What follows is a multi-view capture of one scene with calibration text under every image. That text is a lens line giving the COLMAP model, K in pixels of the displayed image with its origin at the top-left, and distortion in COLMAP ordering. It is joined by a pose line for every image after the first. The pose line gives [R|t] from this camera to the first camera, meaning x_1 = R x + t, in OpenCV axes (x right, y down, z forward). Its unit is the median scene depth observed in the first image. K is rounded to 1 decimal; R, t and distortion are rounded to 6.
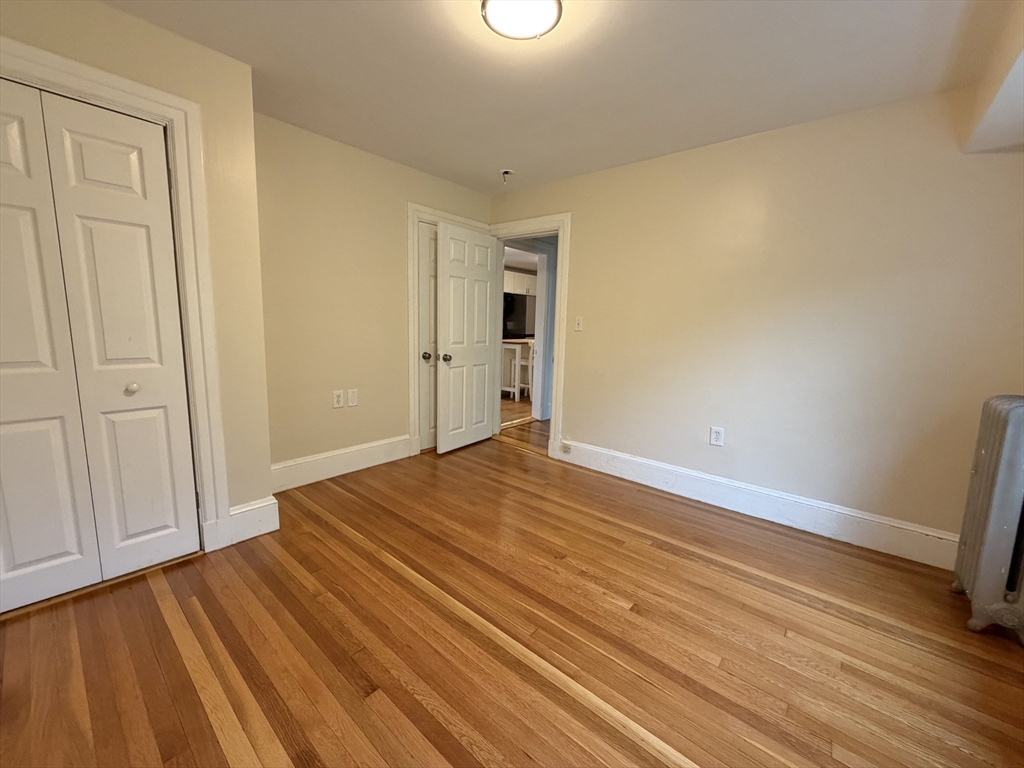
lens RADIAL K [[407.0, 0, 508.7], [0, 407.0, 383.8], [0, 0, 1]] dist [0.000901, 0.000008]
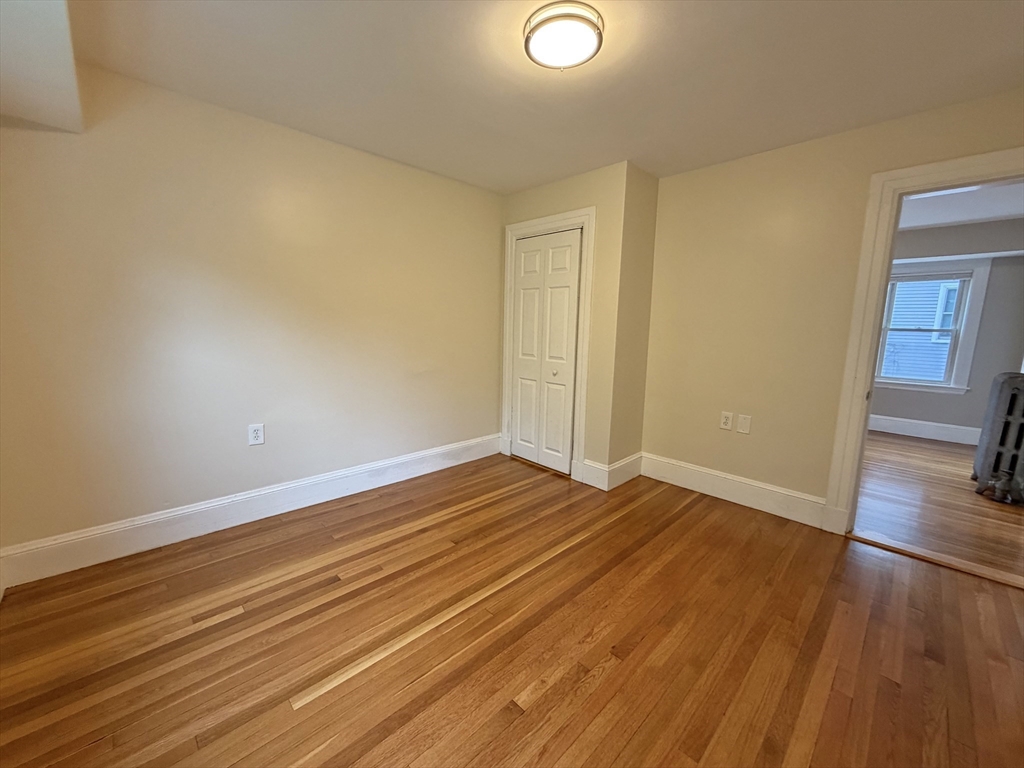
lens RADIAL K [[407.0, 0, 508.7], [0, 407.0, 383.8], [0, 0, 1]] dist [0.000901, 0.000008]
pose [[-0.083155, 0.116979, -0.989647, 0.987273], [-0.172479, 0.976409, 0.129907, -0.145044], [0.981497, 0.181495, -0.061017, 0.905908]]
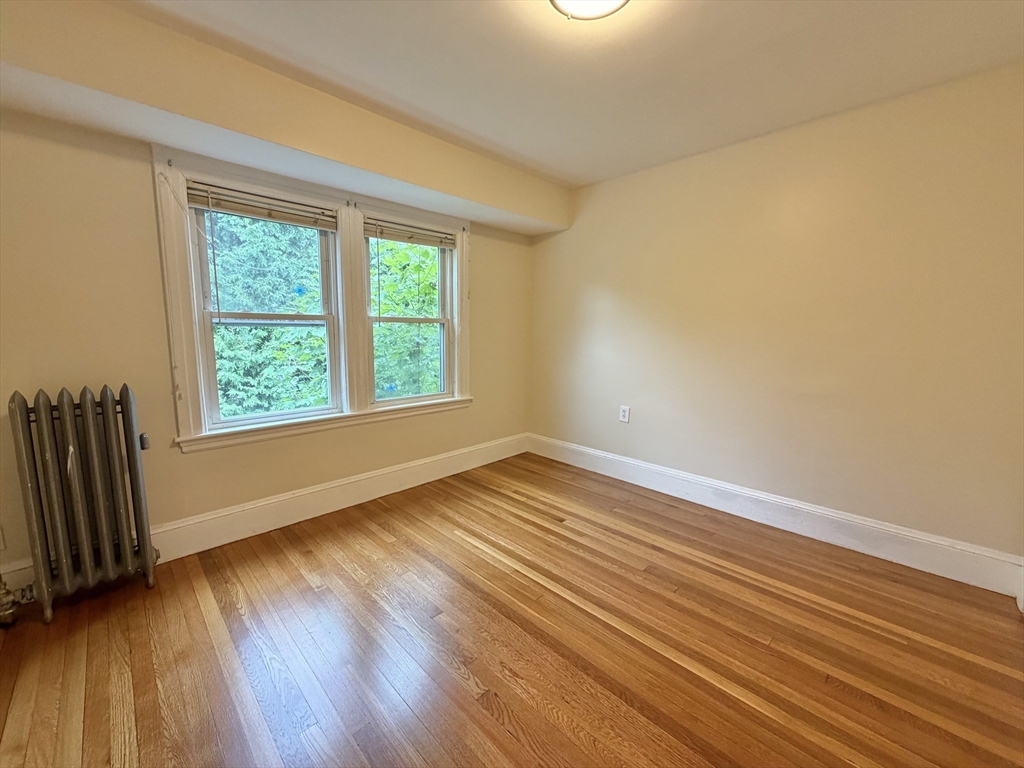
lens RADIAL K [[407.0, 0, 508.7], [0, 407.0, 383.8], [0, 0, 1]] dist [0.000901, 0.000008]
pose [[-0.996410, -0.048507, 0.069386, 0.088976], [-0.027401, 0.960248, 0.277801, -0.267574], [-0.080102, 0.274902, -0.958130, 1.756879]]
